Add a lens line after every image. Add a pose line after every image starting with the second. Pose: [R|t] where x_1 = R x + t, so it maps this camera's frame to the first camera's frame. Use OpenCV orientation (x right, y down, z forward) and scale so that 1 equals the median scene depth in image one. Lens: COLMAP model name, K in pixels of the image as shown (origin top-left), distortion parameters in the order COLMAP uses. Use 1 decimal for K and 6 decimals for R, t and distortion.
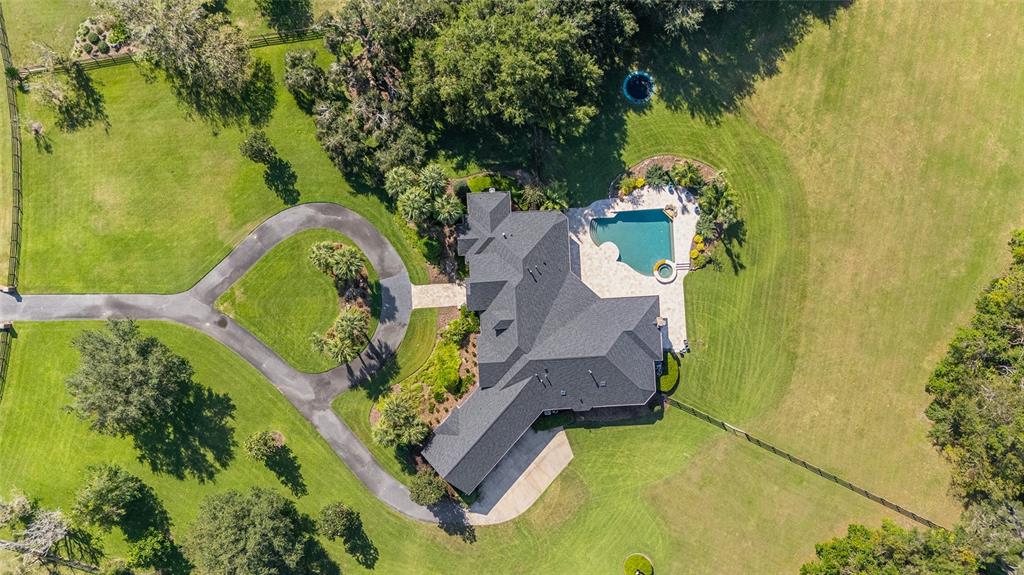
lens RADIAL K [[752.3, 0, 506.7], [0, 752.3, 290.4], [0, 0, 1]] dist [0.047053, -0.050700]
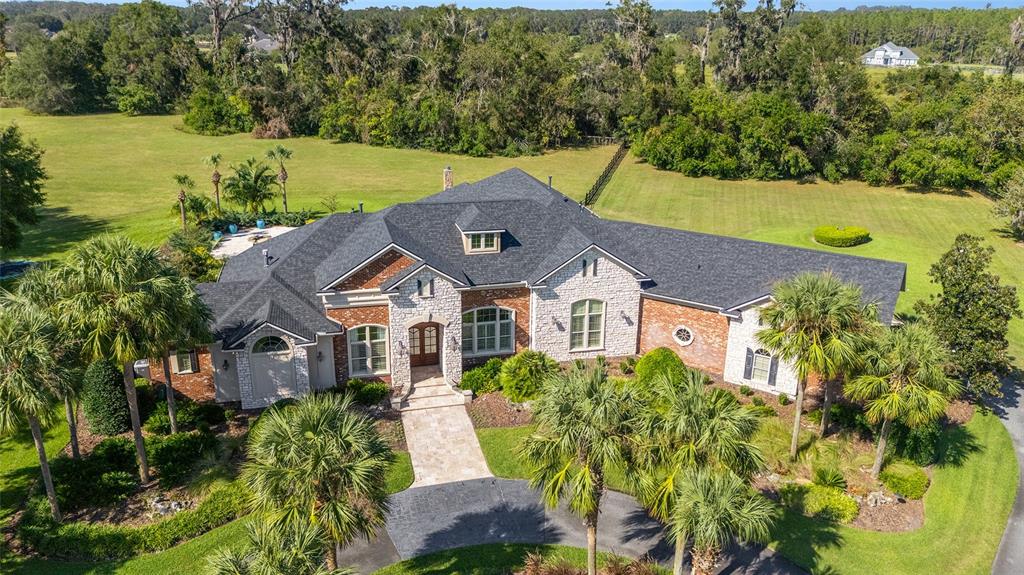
lens RADIAL K [[752.3, 0, 518.1], [0, 752.3, 289.4], [0, 0, 1]] dist [0.047053, -0.050700]
pose [[-0.192733, -0.348798, 0.917166, -0.384580], [0.981134, -0.054030, 0.185627, -0.017615], [-0.015192, 0.935639, 0.352630, 0.824566]]
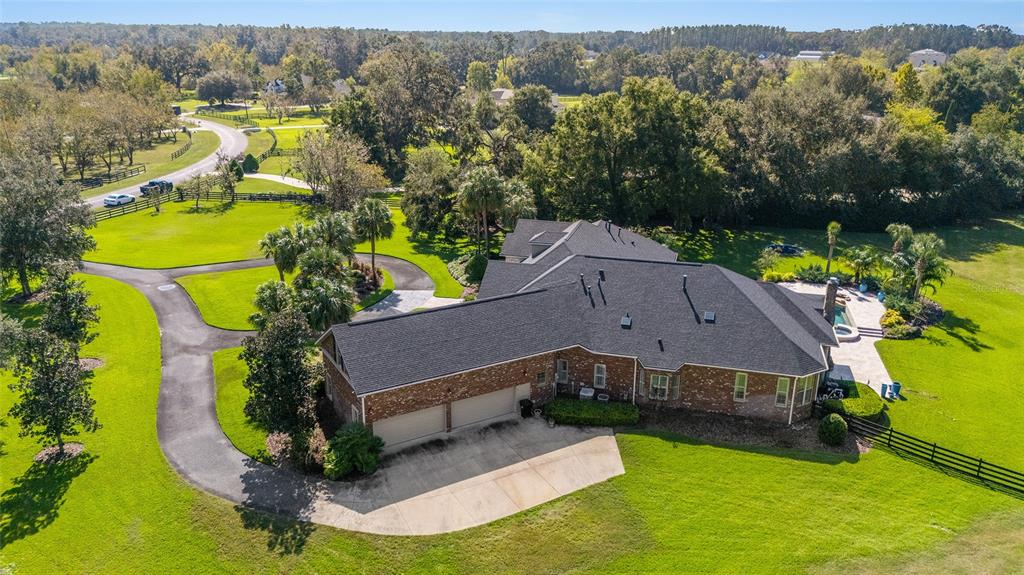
lens RADIAL K [[752.3, 0, 506.8], [0, 752.3, 279.7], [0, 0, 1]] dist [0.047053, -0.050700]
pose [[0.947109, 0.092223, -0.307374, 0.144992], [-0.320856, 0.289758, -0.901716, 0.581818], [0.005905, 0.952647, 0.304023, 0.784578]]
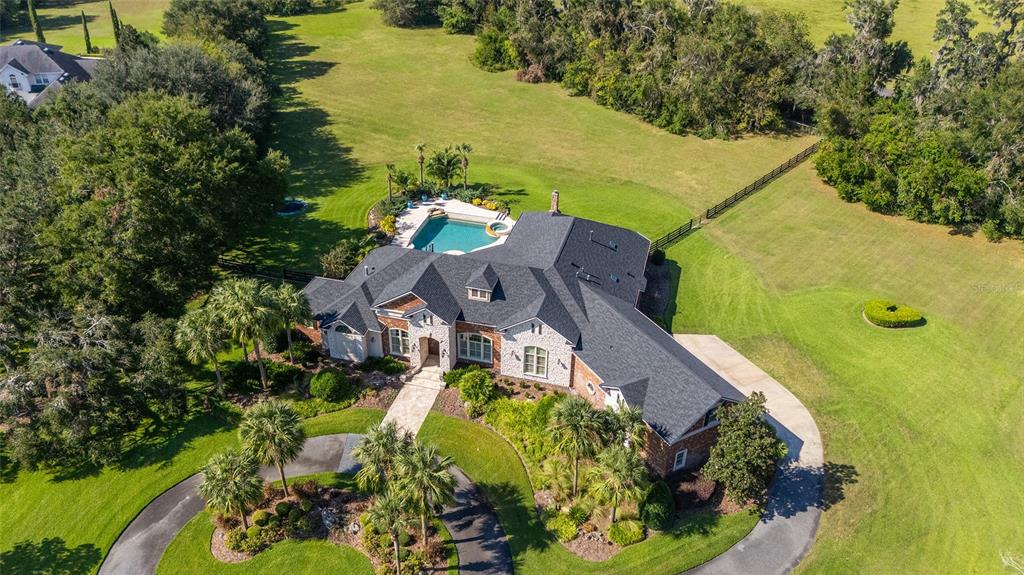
lens RADIAL K [[752.3, 0, 515.0], [0, 752.3, 292.8], [0, 0, 1]] dist [0.047053, -0.050700]
pose [[0.312122, -0.517795, 0.796535, -0.489723], [0.949988, 0.179035, -0.255869, 0.219881], [-0.010120, 0.836561, 0.547780, 0.606180]]
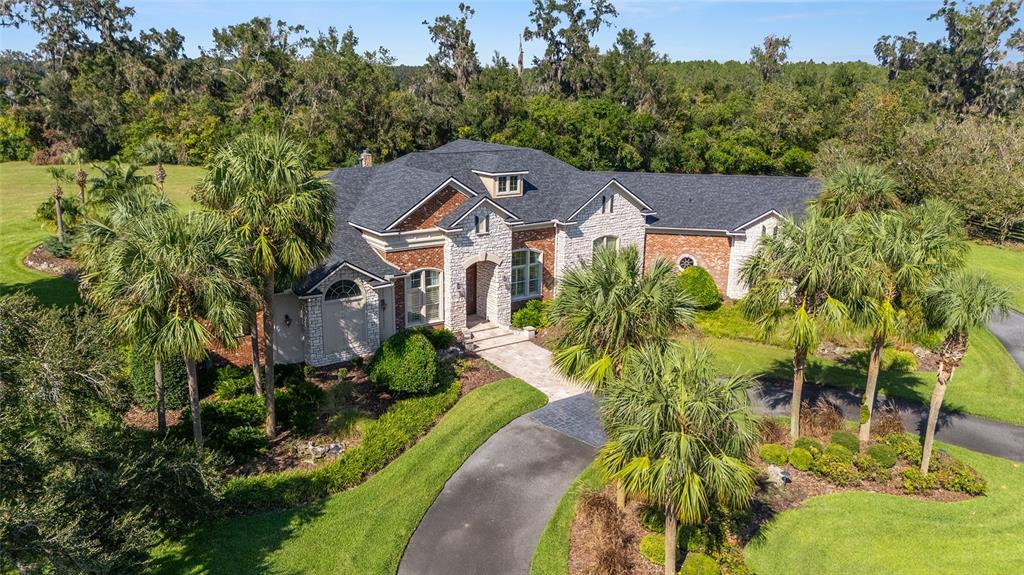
lens RADIAL K [[752.3, 0, 517.8], [0, 752.3, 286.9], [0, 0, 1]] dist [0.047053, -0.050700]
pose [[-0.527385, -0.245065, 0.813516, -0.347235], [0.849383, -0.129185, 0.511722, -0.162565], [-0.020310, 0.960861, 0.276284, 0.882018]]
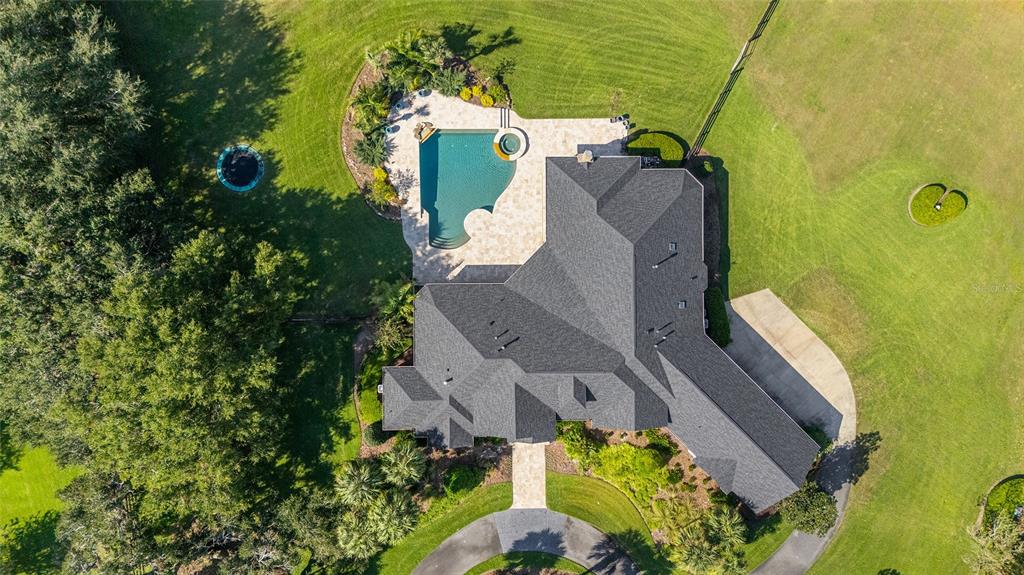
lens RADIAL K [[752.3, 0, 519.5], [0, 752.3, 283.0], [0, 0, 1]] dist [0.047053, -0.050700]
pose [[0.048875, -0.998626, -0.018918, 0.096402], [0.998499, 0.048382, 0.025670, -0.028431], [-0.024719, -0.020144, 0.999491, 0.305042]]
